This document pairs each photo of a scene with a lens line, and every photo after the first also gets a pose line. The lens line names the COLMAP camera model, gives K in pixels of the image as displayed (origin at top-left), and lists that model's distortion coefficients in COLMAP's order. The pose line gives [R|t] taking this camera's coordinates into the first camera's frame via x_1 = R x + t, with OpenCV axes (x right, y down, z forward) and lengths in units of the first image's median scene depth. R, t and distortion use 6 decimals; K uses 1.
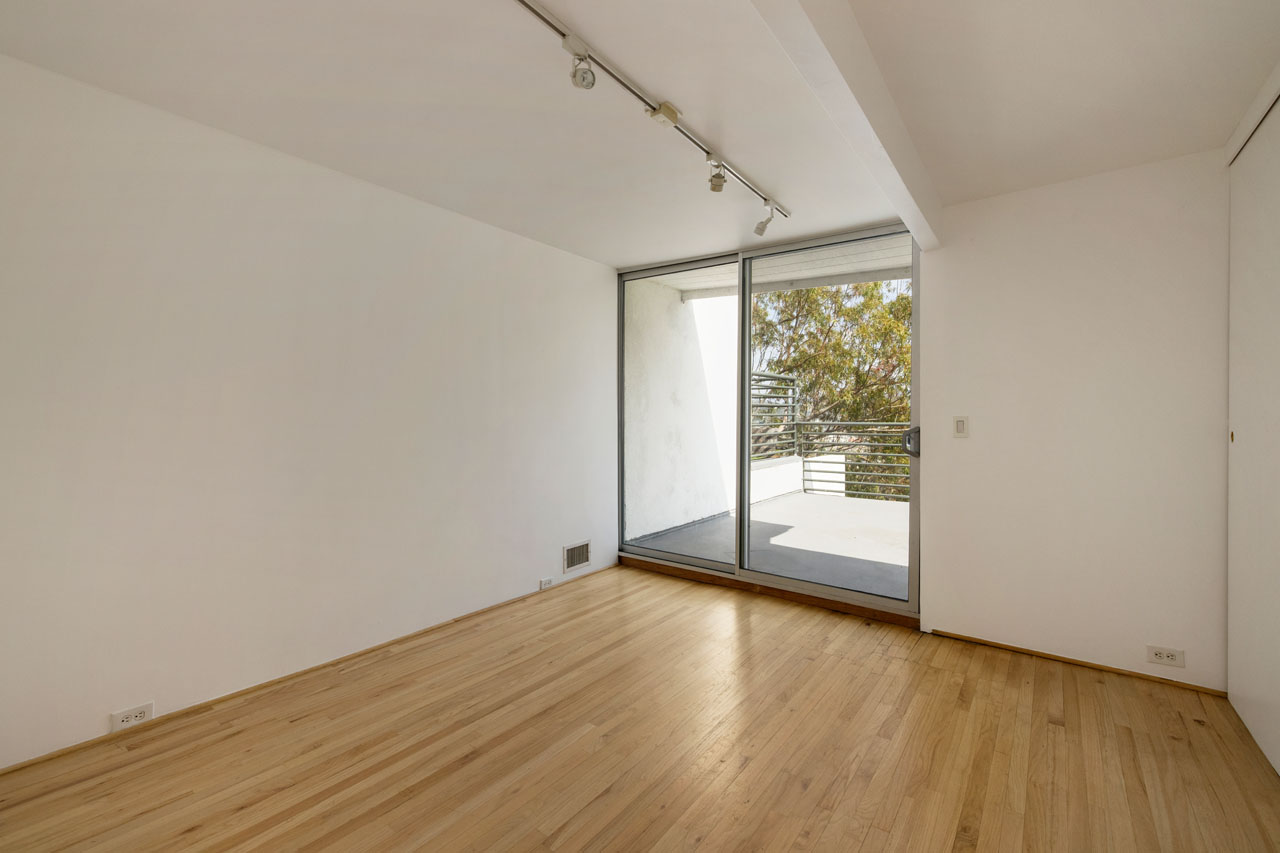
lens RADIAL K [[551.6, 0, 637.0], [0, 551.6, 412.7], [0, 0, 1]] dist [0.010074, -0.000144]
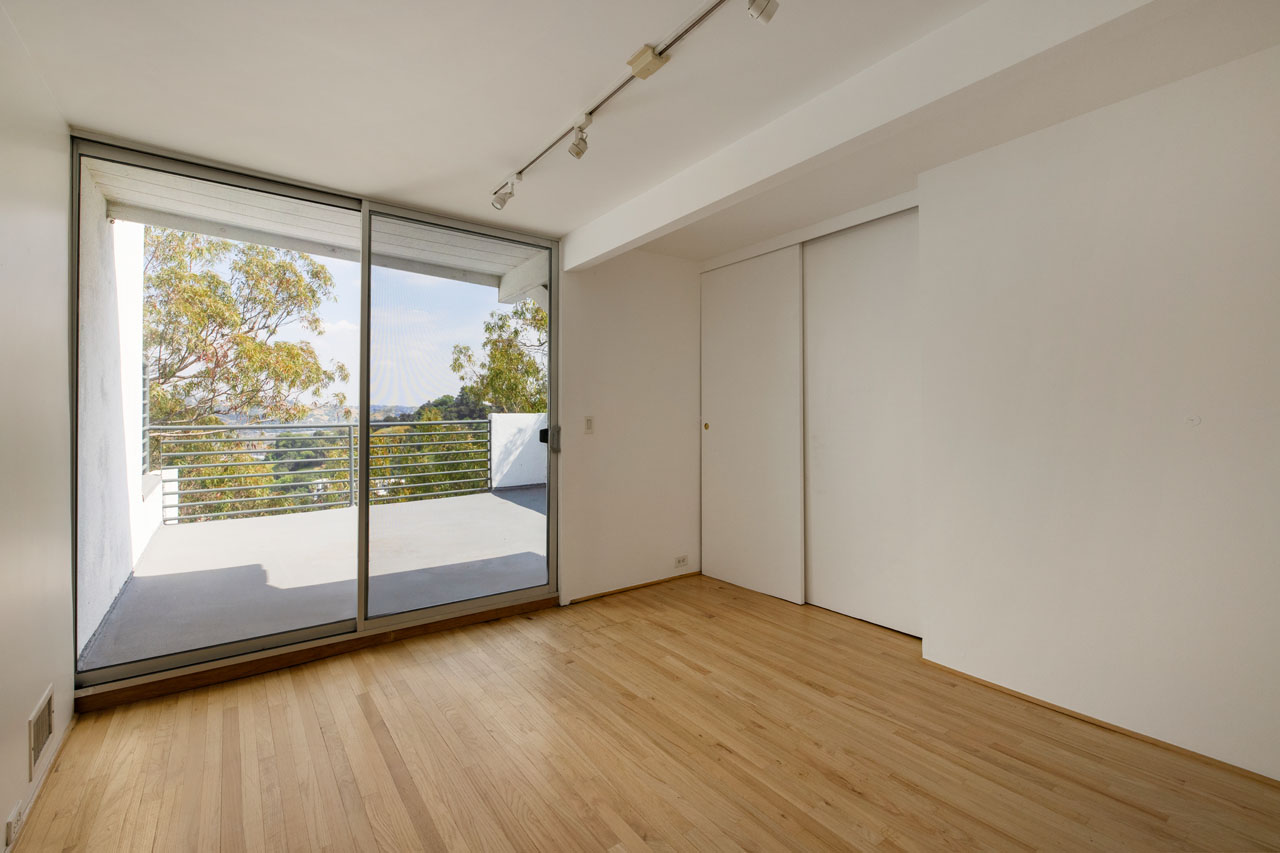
lens RADIAL K [[551.6, 0, 637.0], [0, 551.6, 412.7], [0, 0, 1]] dist [0.010074, -0.000144]
pose [[0.299141, 0.000090, 0.954209, -0.550848], [0.001985, 0.999998, -0.000717, 0.000556], [-0.954207, 0.002109, 0.299140, 0.546597]]
